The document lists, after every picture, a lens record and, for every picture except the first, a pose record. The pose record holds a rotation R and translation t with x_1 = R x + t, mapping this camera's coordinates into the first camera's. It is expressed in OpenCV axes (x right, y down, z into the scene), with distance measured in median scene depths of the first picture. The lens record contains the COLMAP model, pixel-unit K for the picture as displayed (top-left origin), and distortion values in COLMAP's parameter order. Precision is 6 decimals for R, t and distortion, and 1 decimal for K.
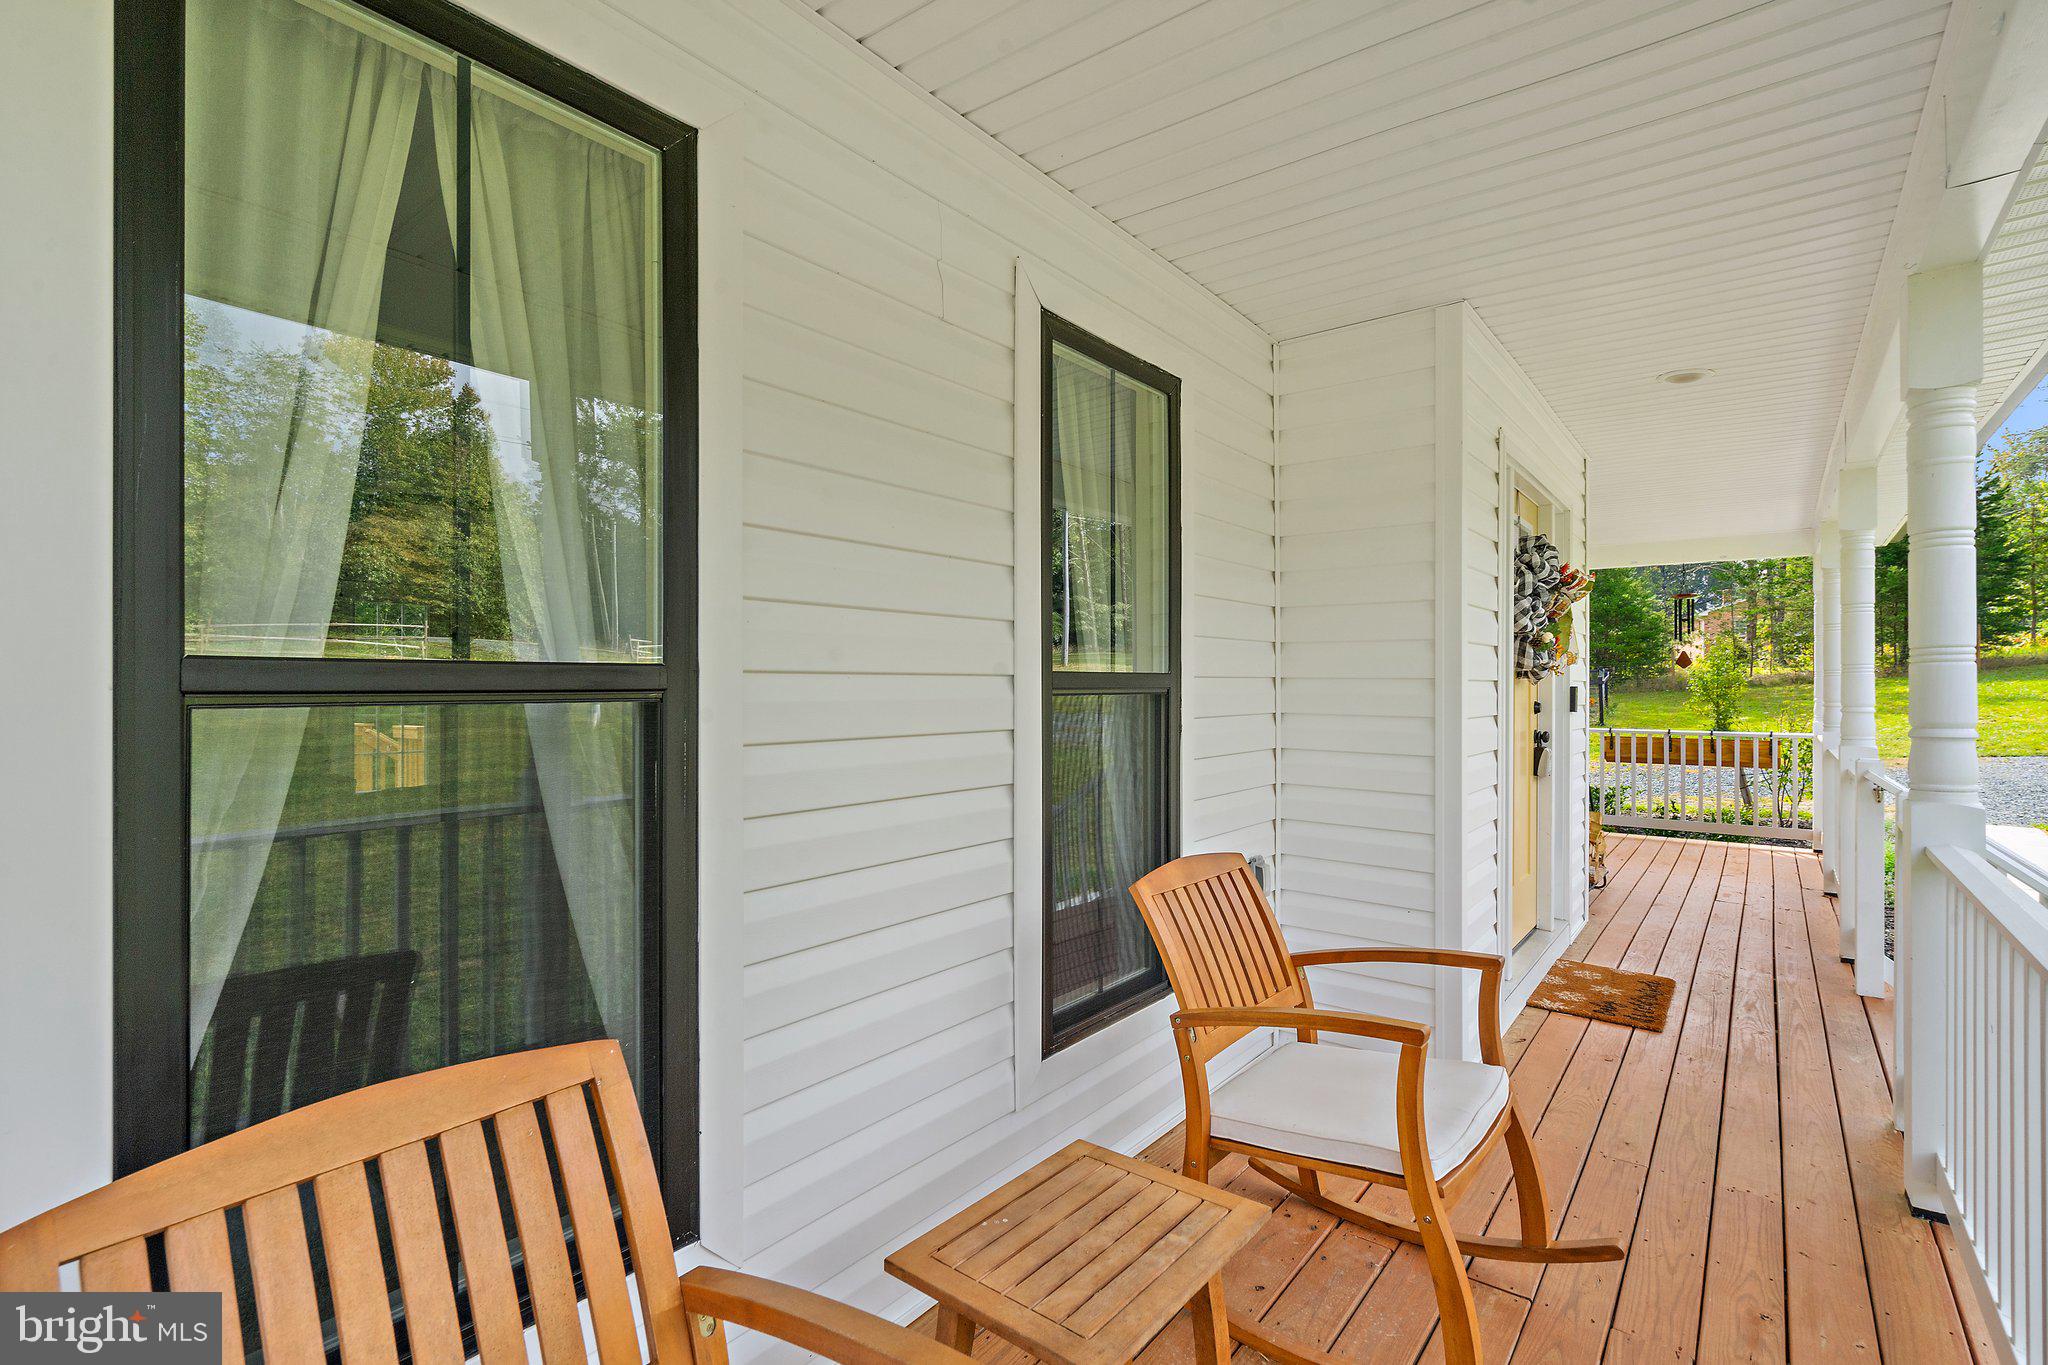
lens RADIAL K [[953.3, 0, 1017.4], [0, 953.3, 686.1], [0, 0, 1]] dist [-0.000511, 0.000823]
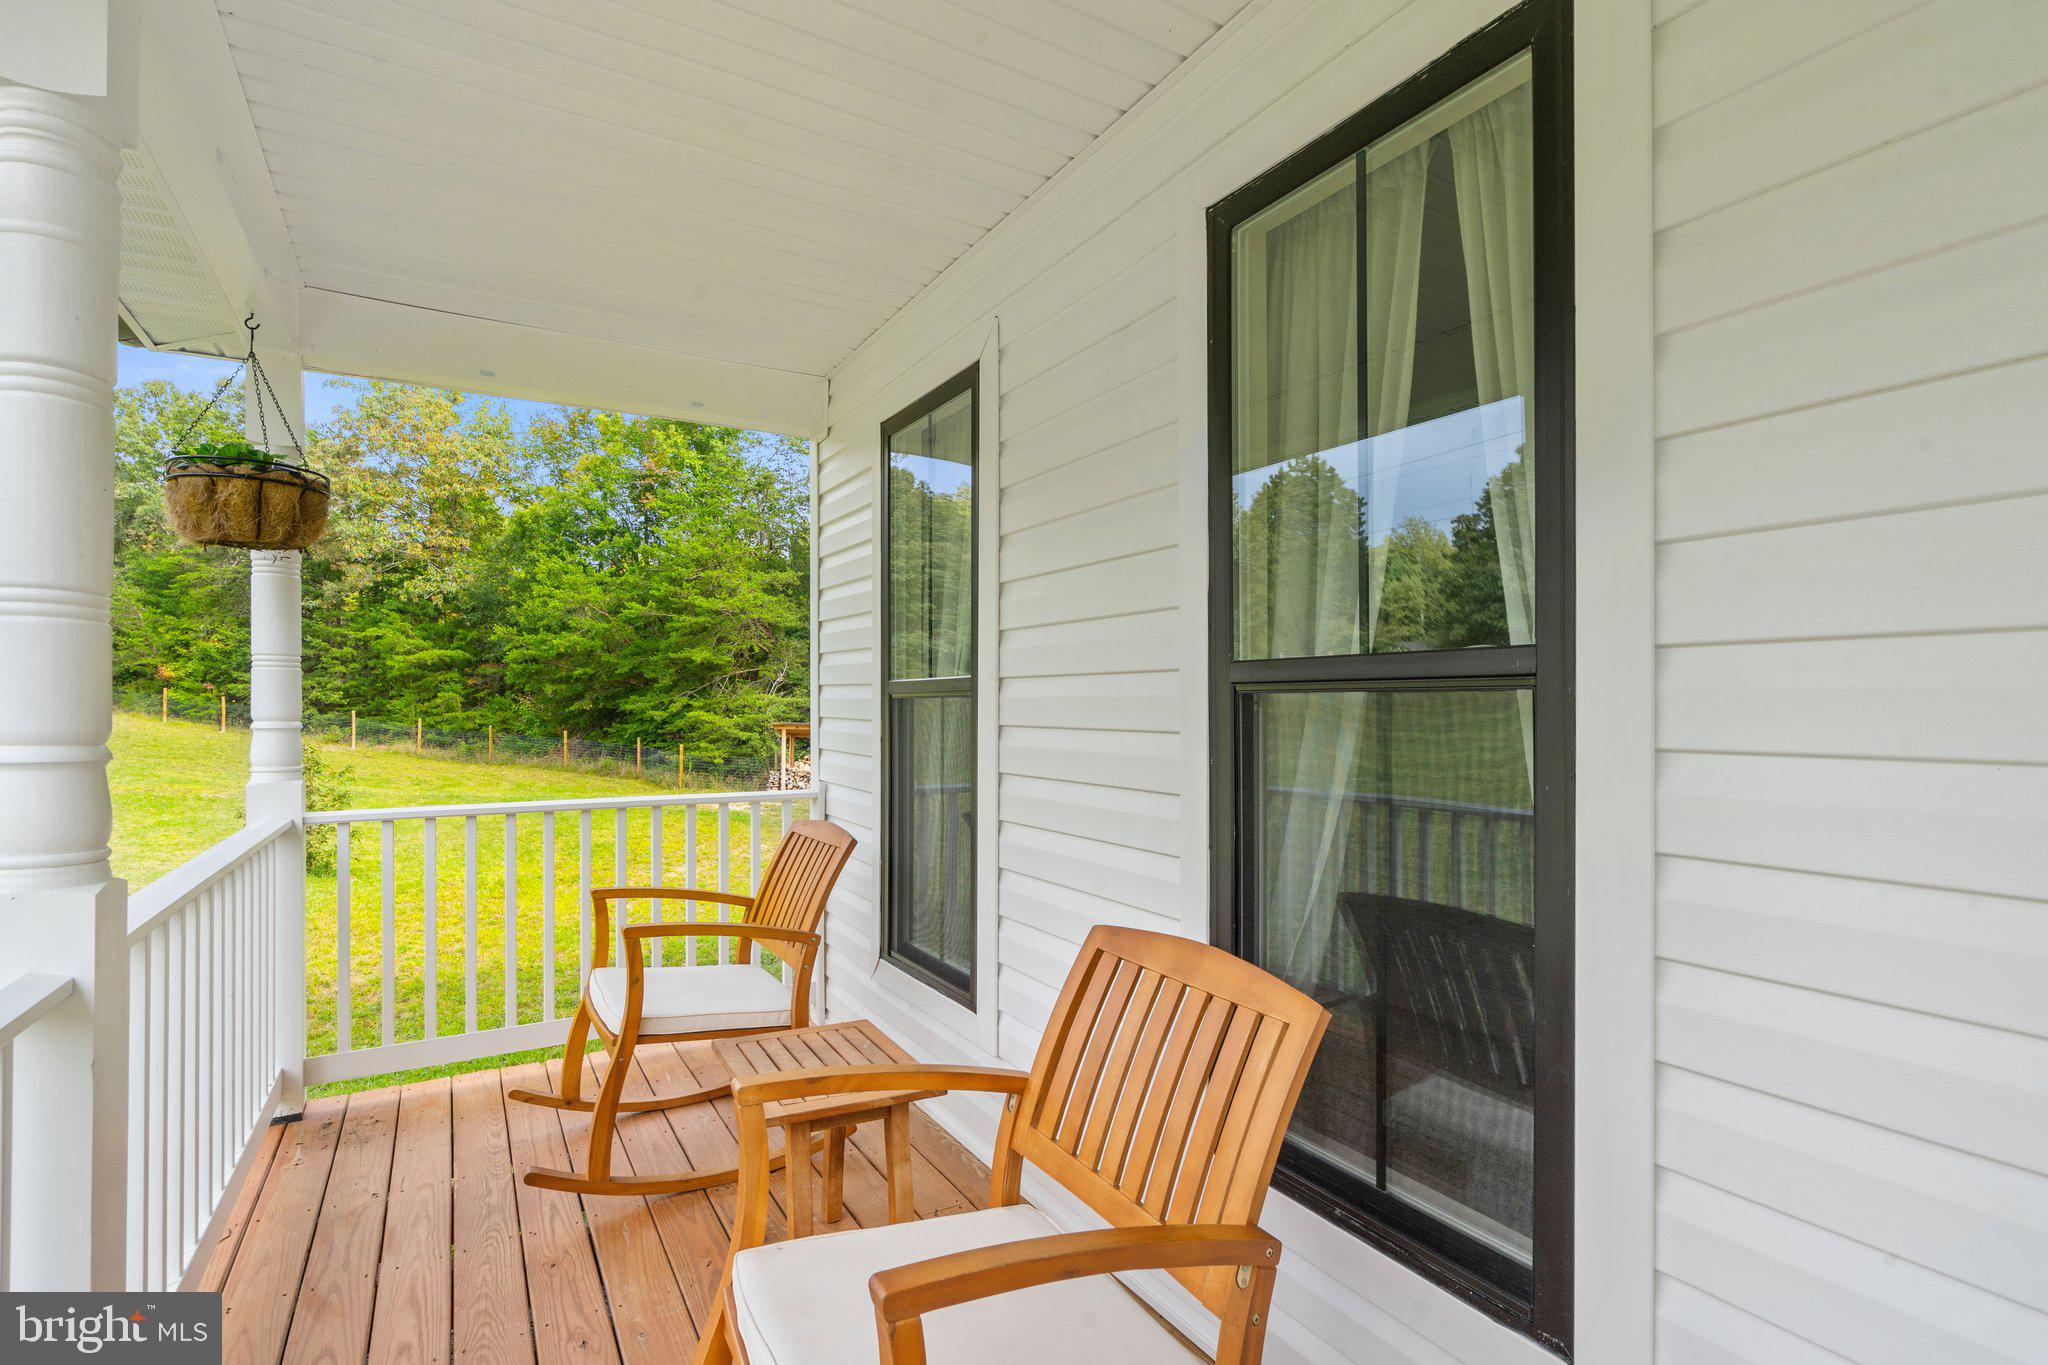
lens RADIAL K [[953.3, 0, 1017.6], [0, 953.3, 701.7], [0, 0, 1]] dist [-0.000511, 0.000823]
pose [[-0.365326, -0.010531, -0.930820, 0.813578], [0.001751, 0.999926, -0.012000, 0.028266], [0.930878, -0.006014, -0.365281, 1.118010]]
